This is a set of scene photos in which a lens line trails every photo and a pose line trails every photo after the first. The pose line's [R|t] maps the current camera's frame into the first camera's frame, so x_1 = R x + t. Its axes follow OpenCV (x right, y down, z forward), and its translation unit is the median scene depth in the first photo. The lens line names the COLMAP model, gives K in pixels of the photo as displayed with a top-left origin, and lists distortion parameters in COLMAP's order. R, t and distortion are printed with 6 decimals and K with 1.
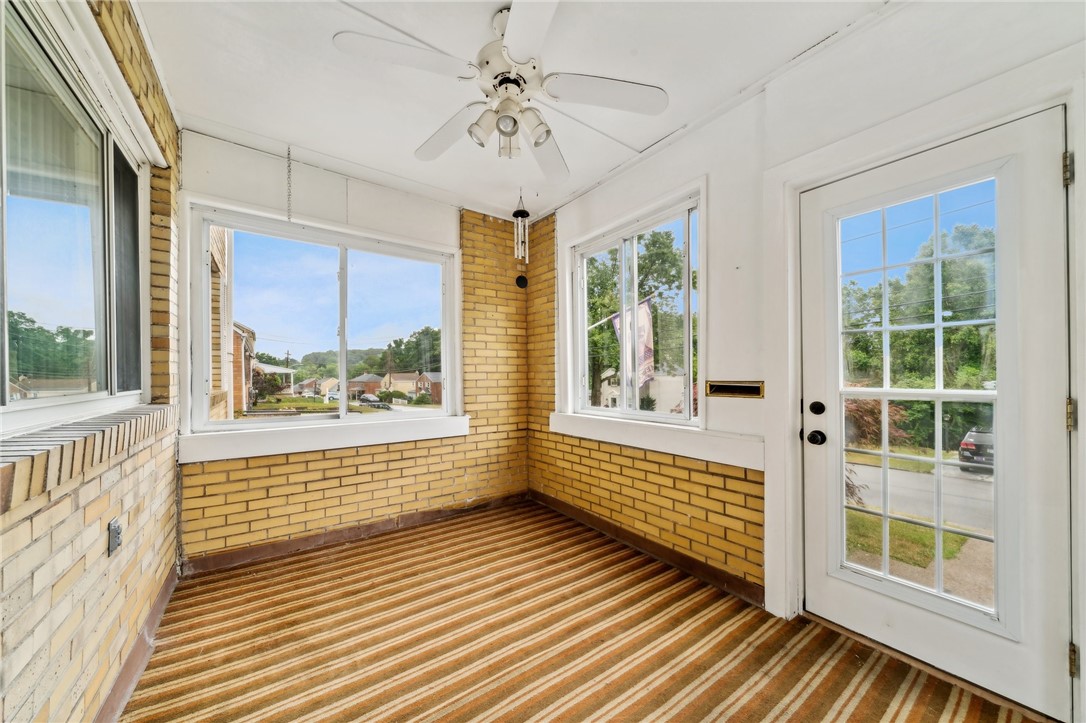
lens RADIAL K [[379.4, 0, 539.4], [0, 379.4, 369.0], [0, 0, 1]] dist [-0.000156, 0.000009]
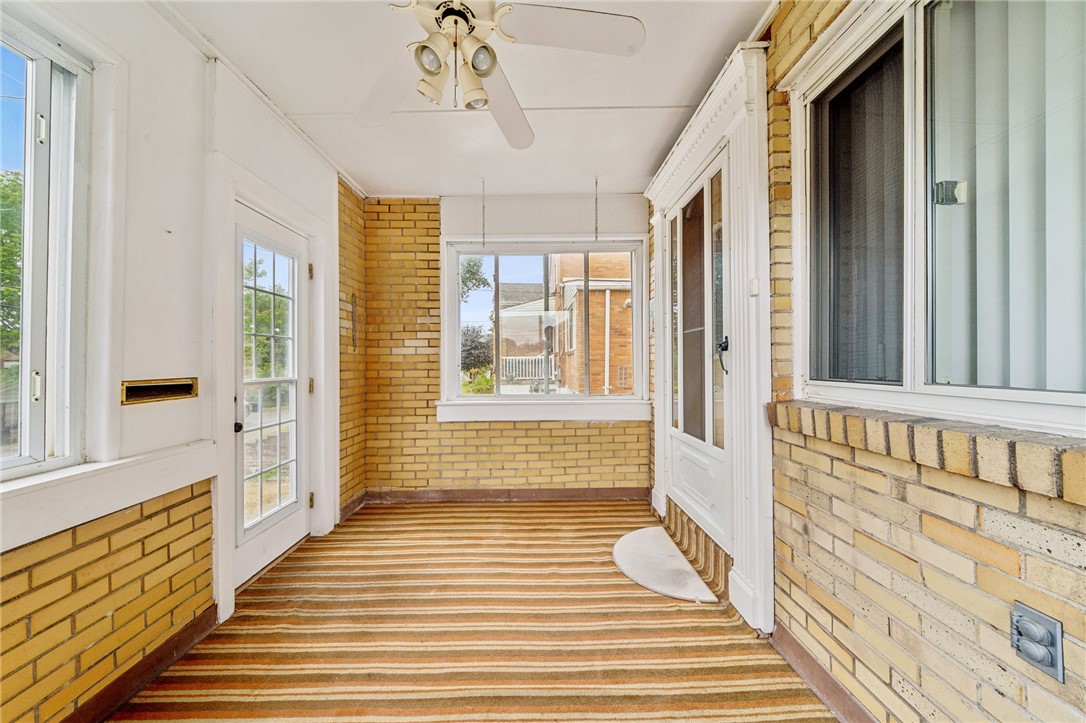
lens RADIAL K [[379.4, 0, 539.4], [0, 379.4, 369.0], [0, 0, 1]] dist [-0.000156, 0.000009]
pose [[-0.821368, 0.003765, 0.570387, -0.542612], [0.005214, 0.999986, 0.000907, 0.015926], [-0.570375, 0.003719, -0.821376, 1.243361]]
